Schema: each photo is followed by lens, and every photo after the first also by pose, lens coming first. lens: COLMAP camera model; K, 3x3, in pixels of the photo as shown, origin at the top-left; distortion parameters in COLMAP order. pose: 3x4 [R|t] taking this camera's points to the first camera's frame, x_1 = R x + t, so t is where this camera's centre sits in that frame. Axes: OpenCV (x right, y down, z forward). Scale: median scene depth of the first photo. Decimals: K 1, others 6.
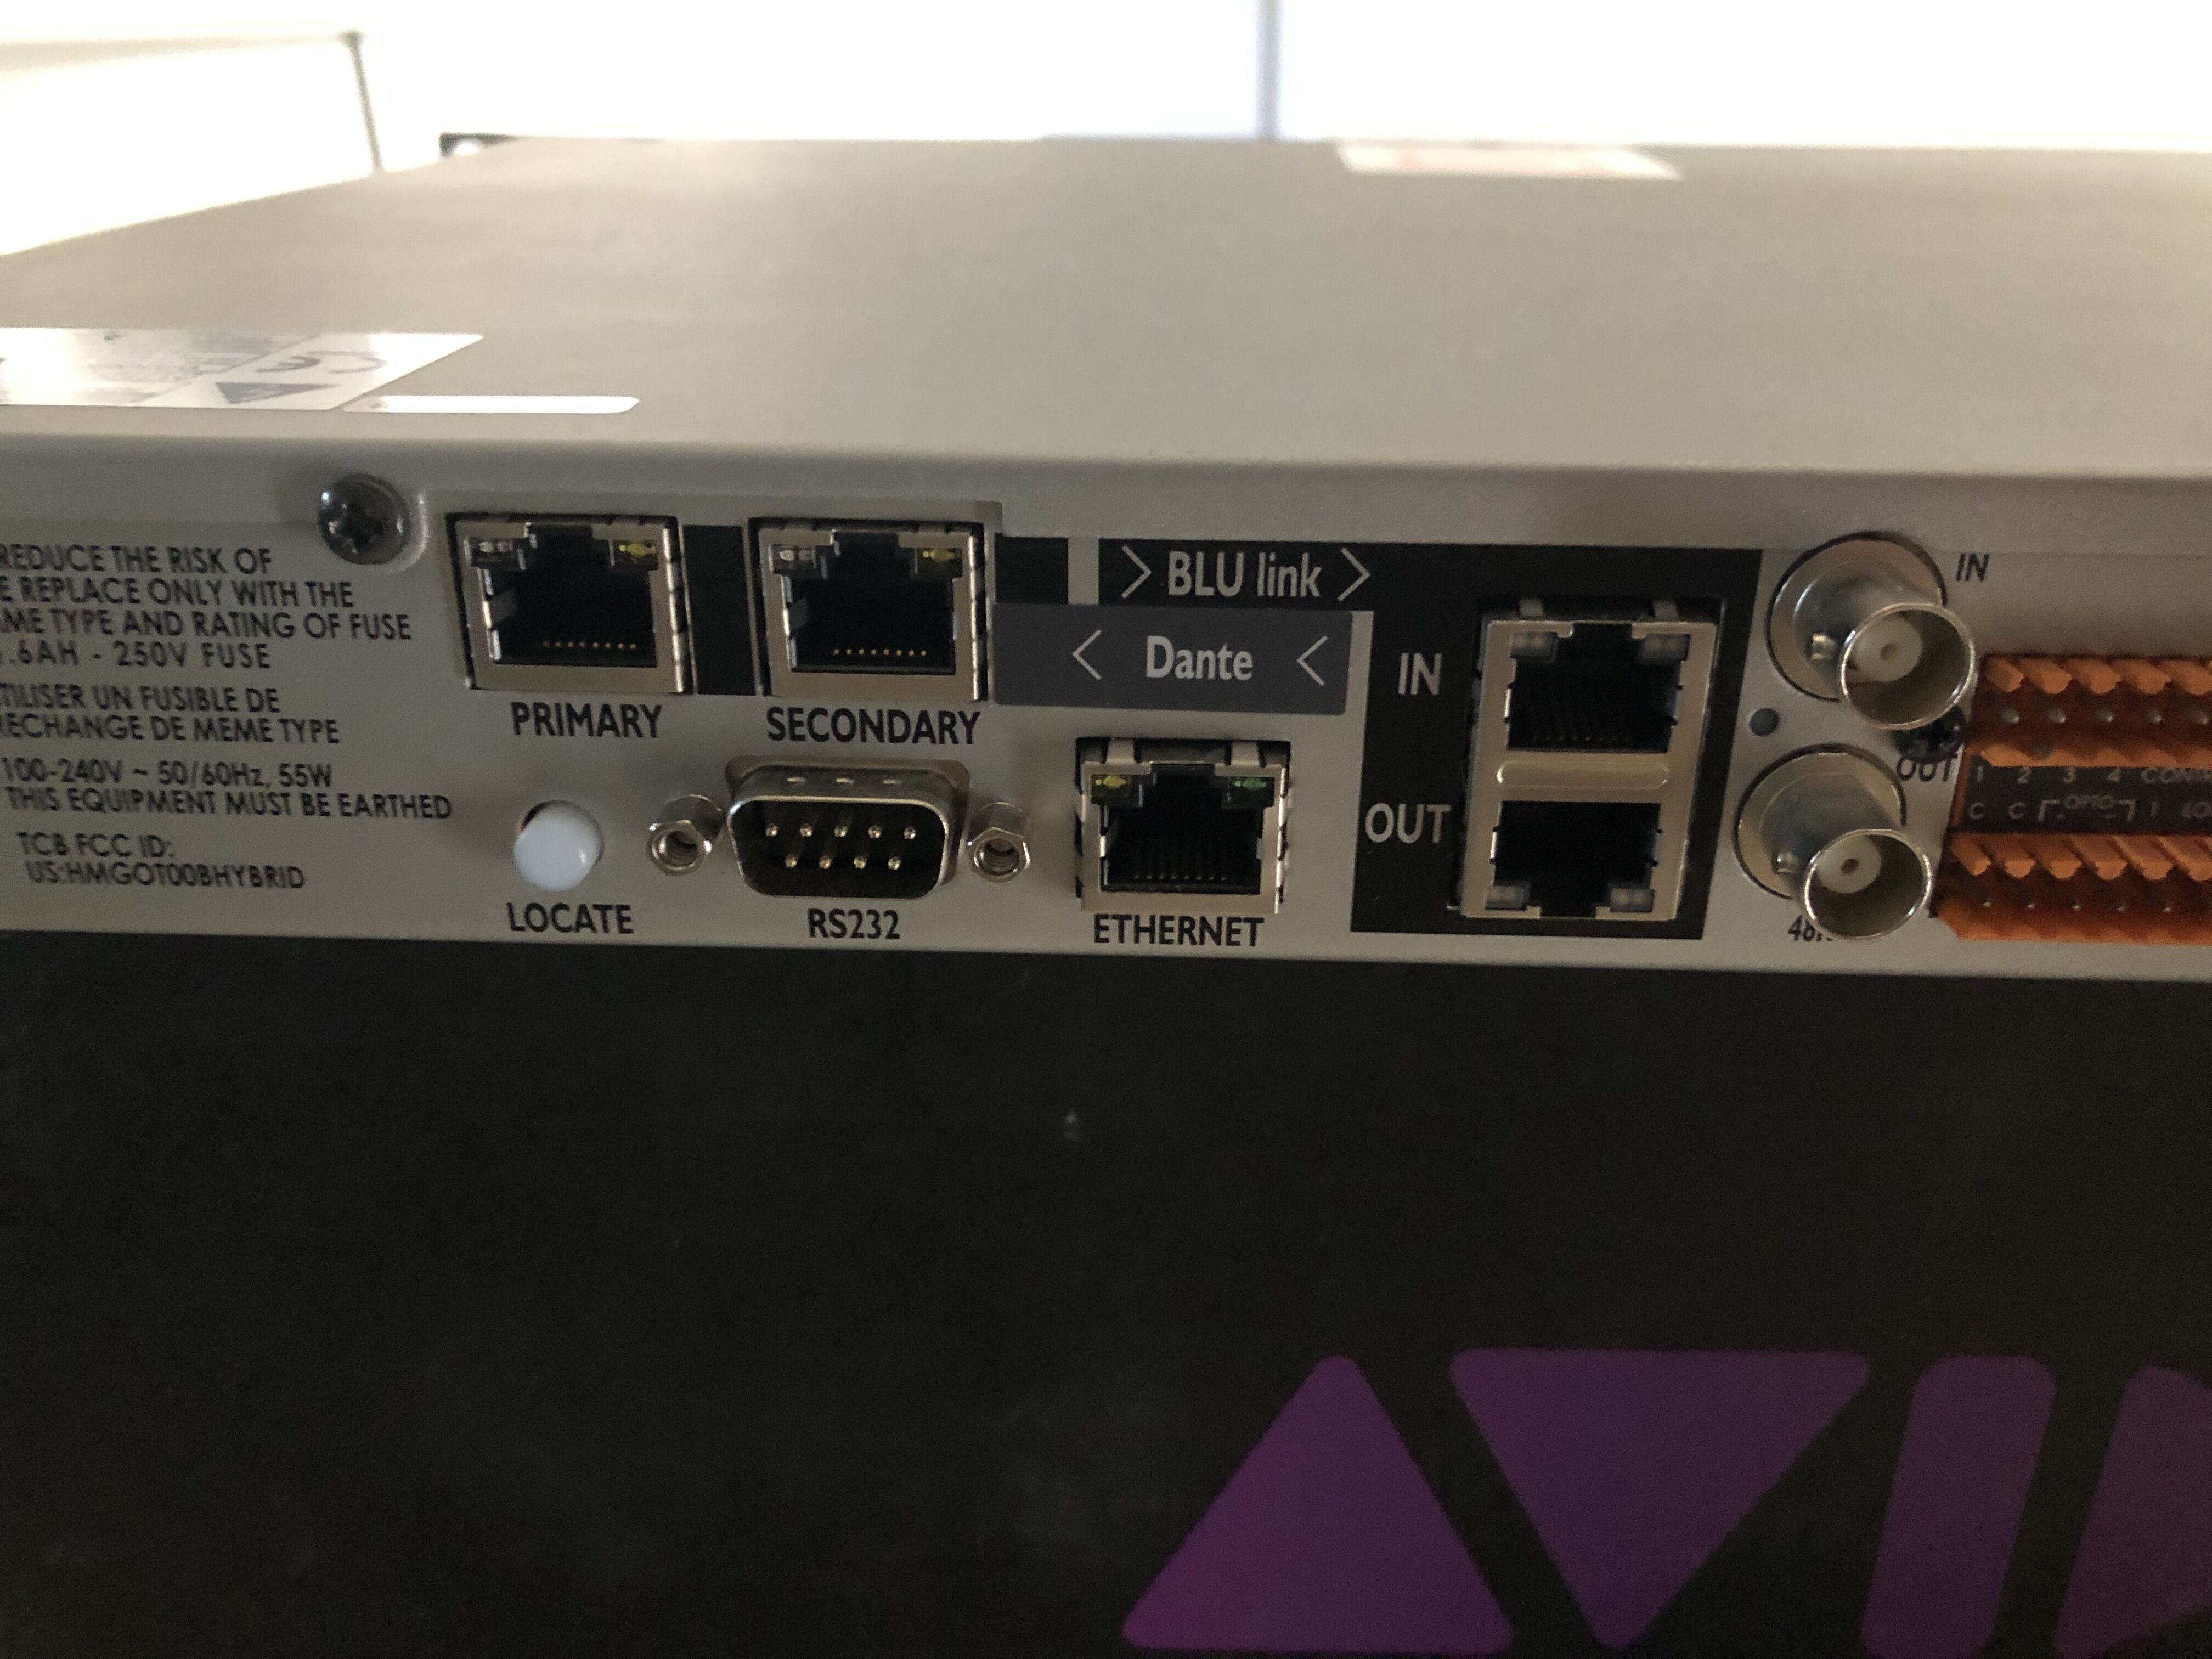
lens RADIAL K [[1837.0, 0, 1100.3], [0, 1837.0, 834.8], [0, 0, 1]] dist [0.020958, -0.043231]
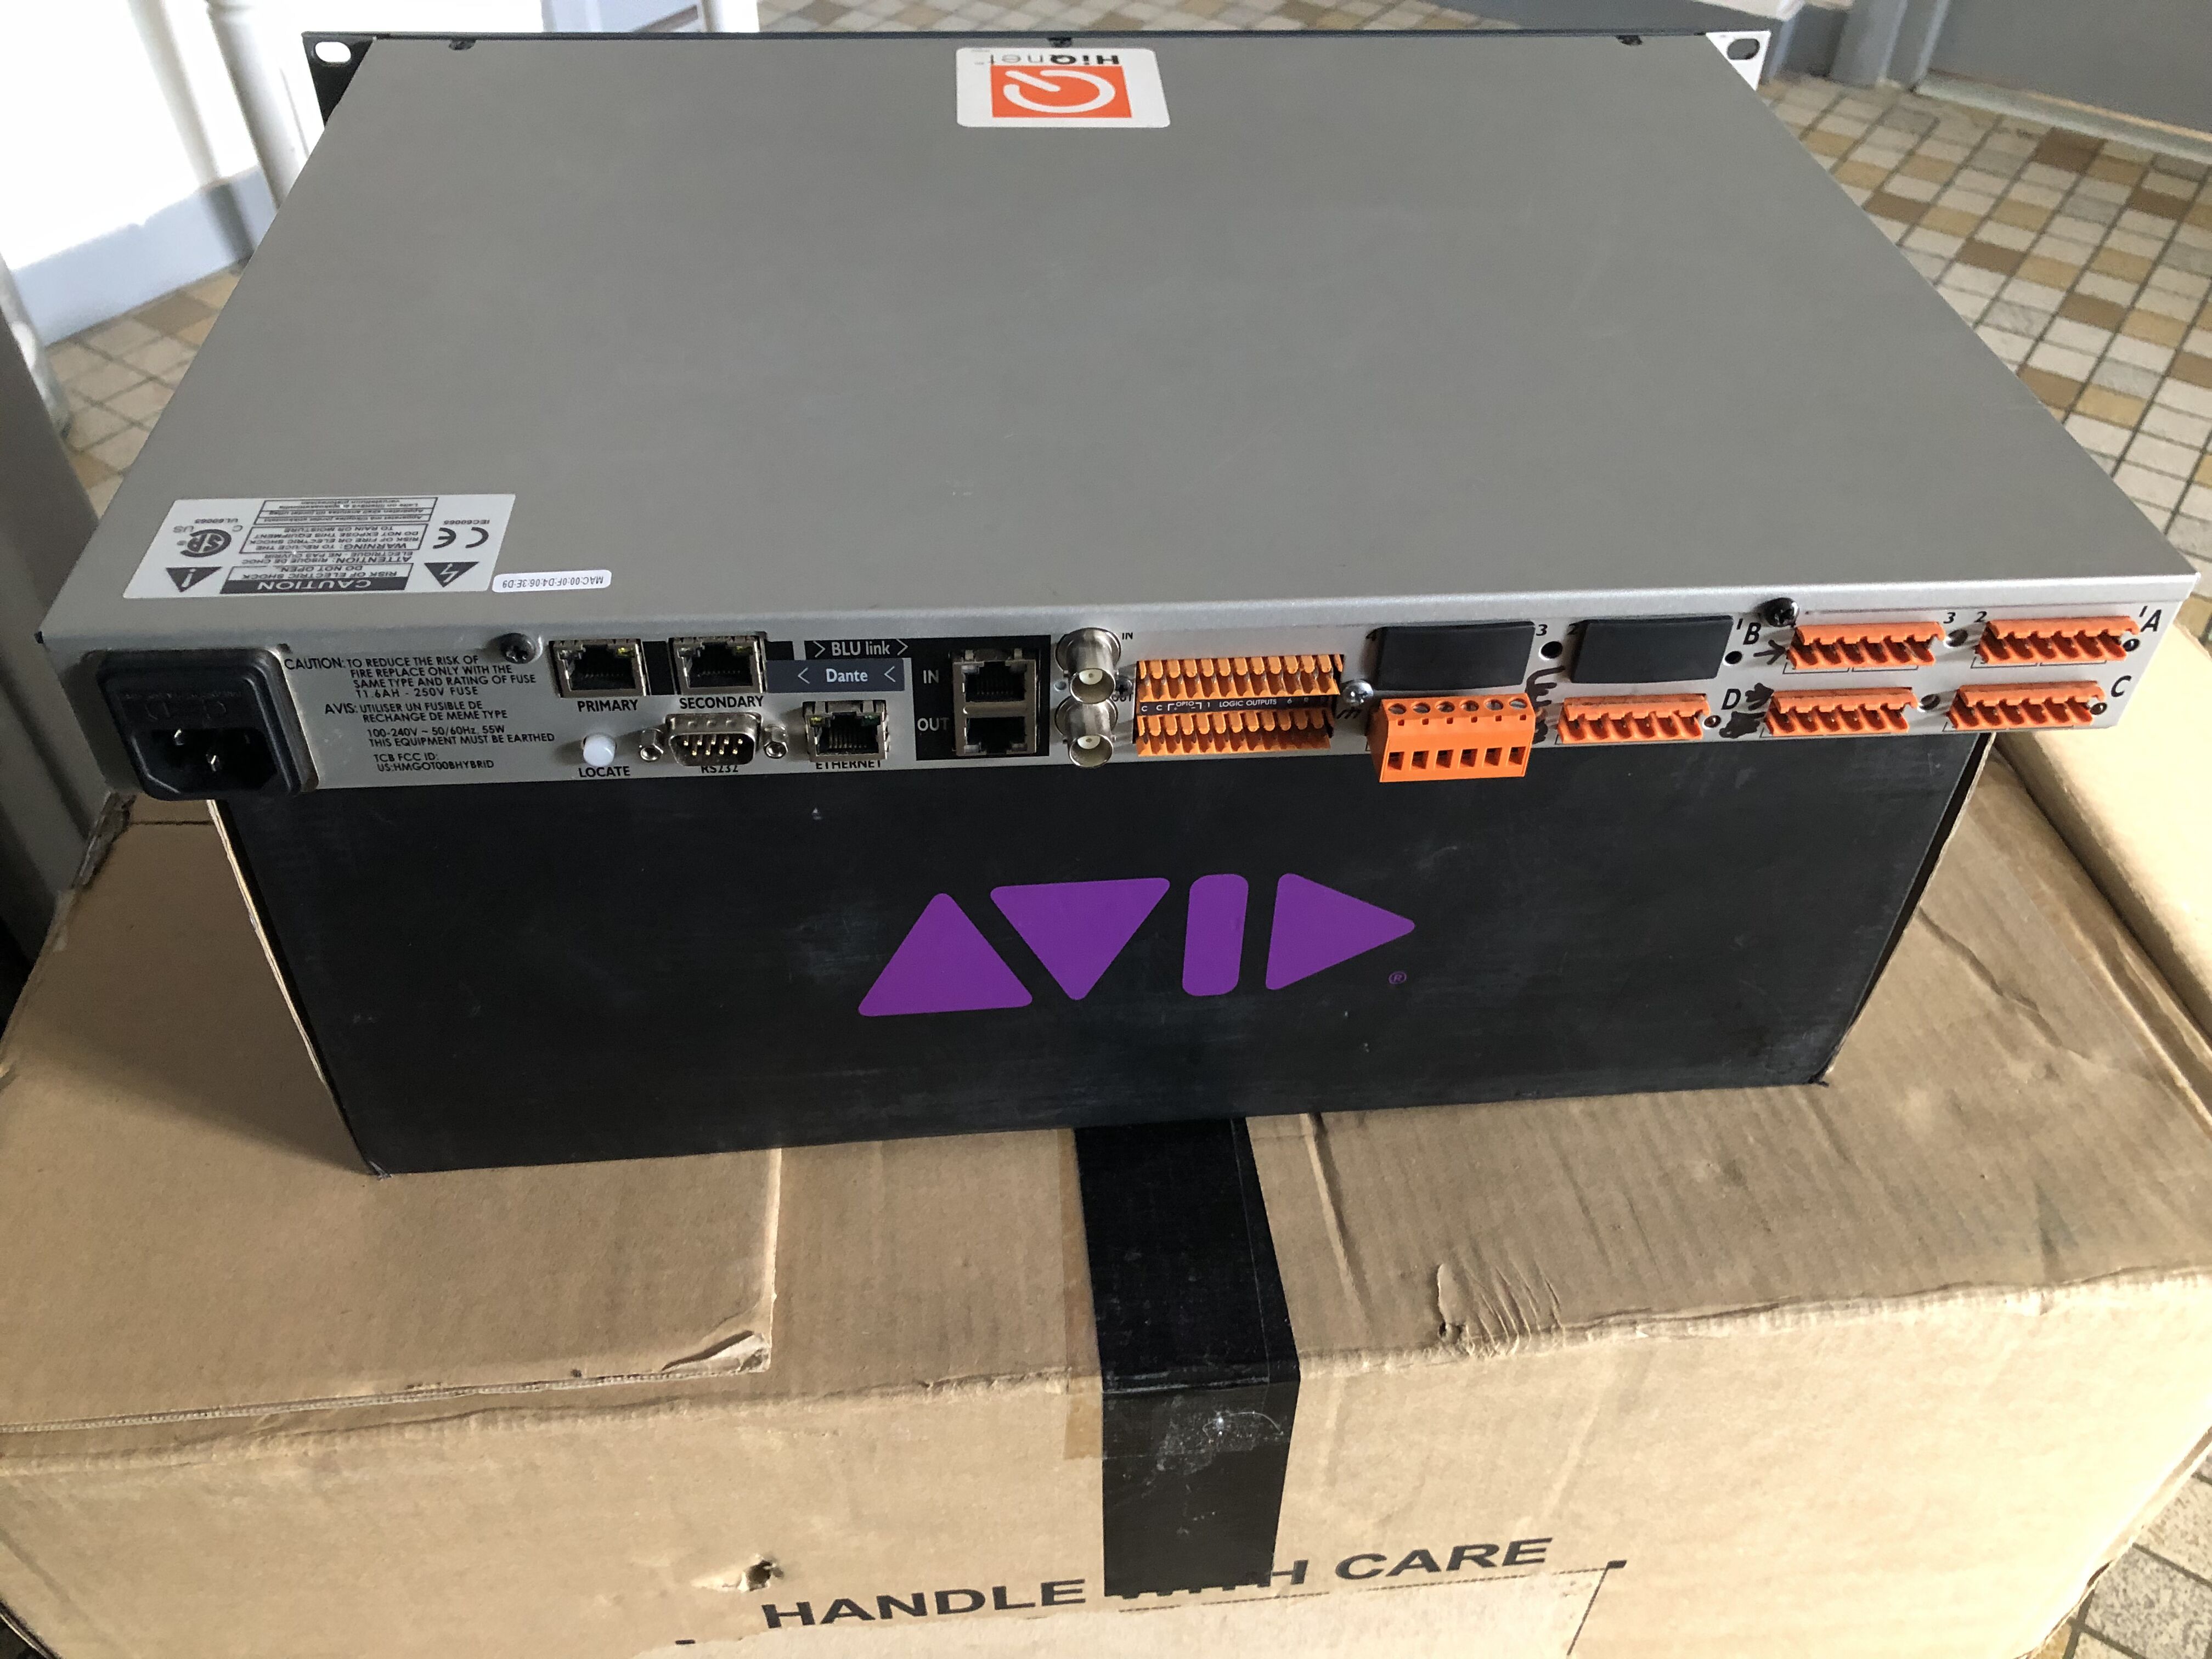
lens RADIAL K [[1837.0, 0, 1104.5], [0, 1837.0, 828.8], [0, 0, 1]] dist [0.020958, -0.043231]
pose [[0.991449, -0.066753, 0.112128, 0.107451], [0.027133, 0.945934, 0.323223, -0.712074], [-0.127642, -0.317417, 0.939656, -1.551923]]
